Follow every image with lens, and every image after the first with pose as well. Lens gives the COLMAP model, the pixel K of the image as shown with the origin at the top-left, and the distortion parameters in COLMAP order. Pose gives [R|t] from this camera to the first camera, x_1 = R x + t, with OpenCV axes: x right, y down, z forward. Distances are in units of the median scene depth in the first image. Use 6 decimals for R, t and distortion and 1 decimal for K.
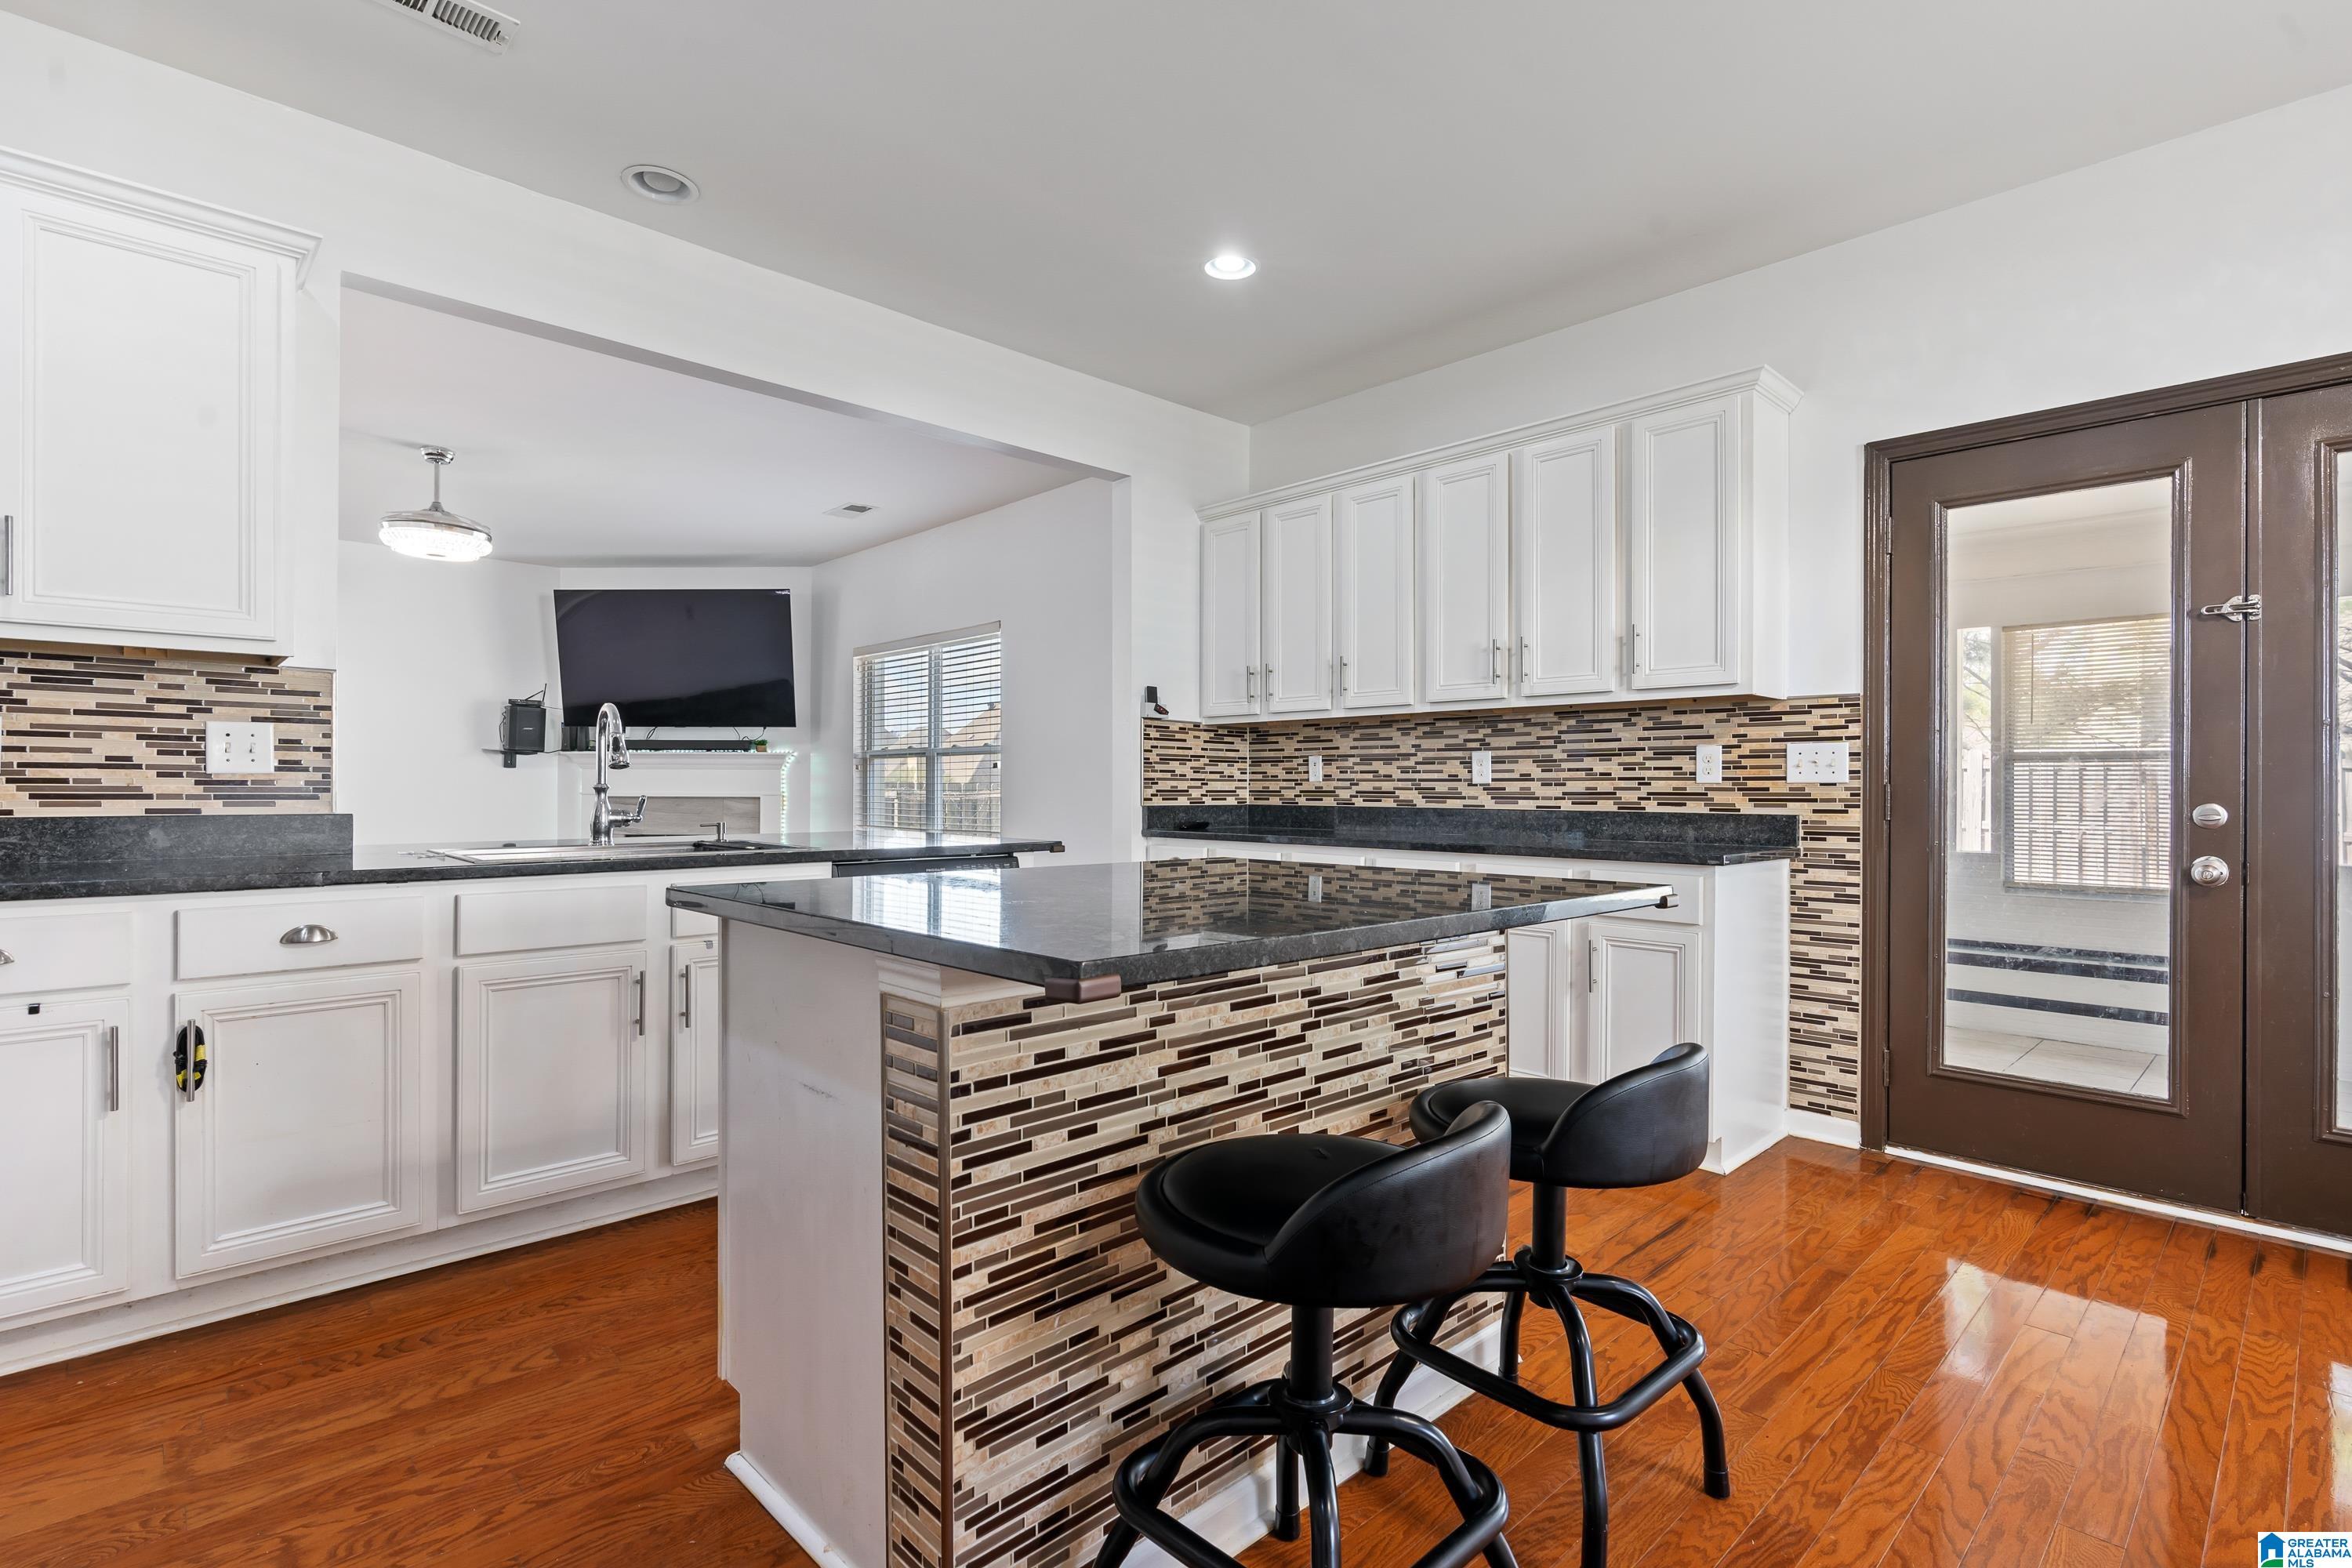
lens RADIAL K [[1109.8, 0, 1176.0], [0, 1109.8, 784.0], [0, 0, 1]] dist [0.000012, 0.000002]
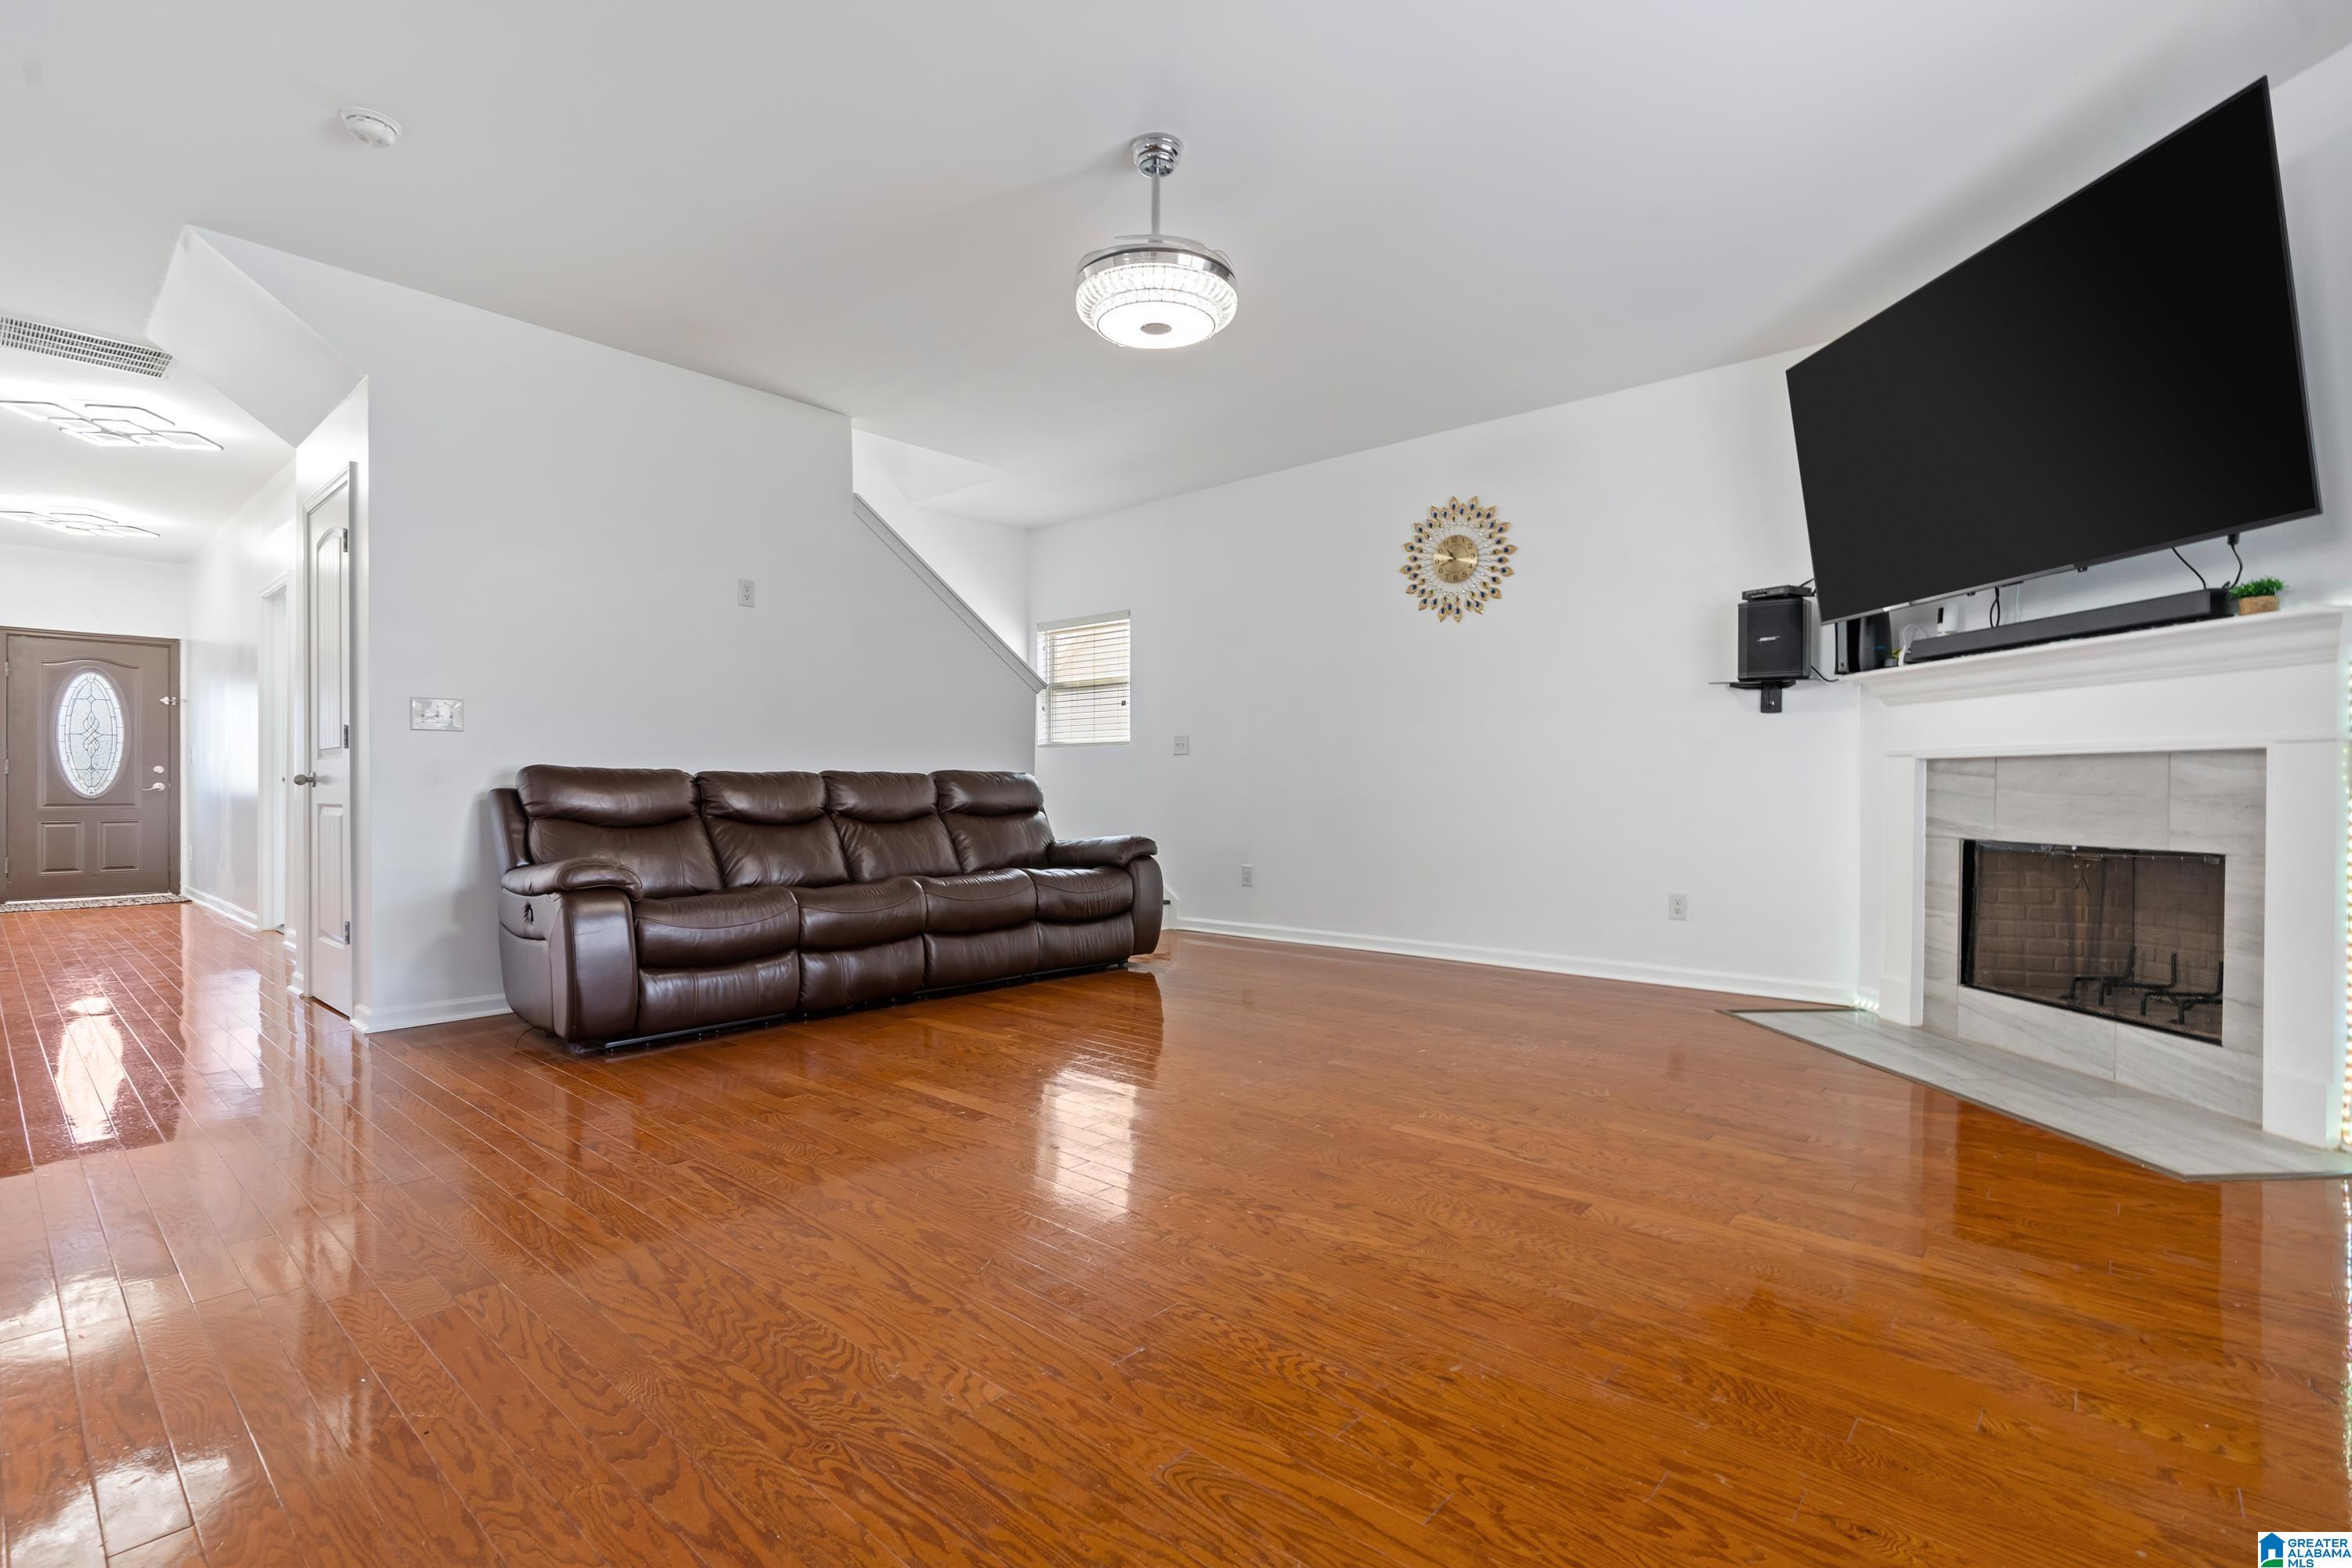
lens RADIAL K [[1067.0, 0, 1176.0], [0, 1067.0, 784.0], [0, 0, 1]] dist [-0.000467, -0.000092]
pose [[0.089552, -0.004955, -0.995970, -0.076530], [-0.002628, 0.999983, -0.005212, 0.026048], [0.995979, 0.003084, 0.089537, 0.642024]]
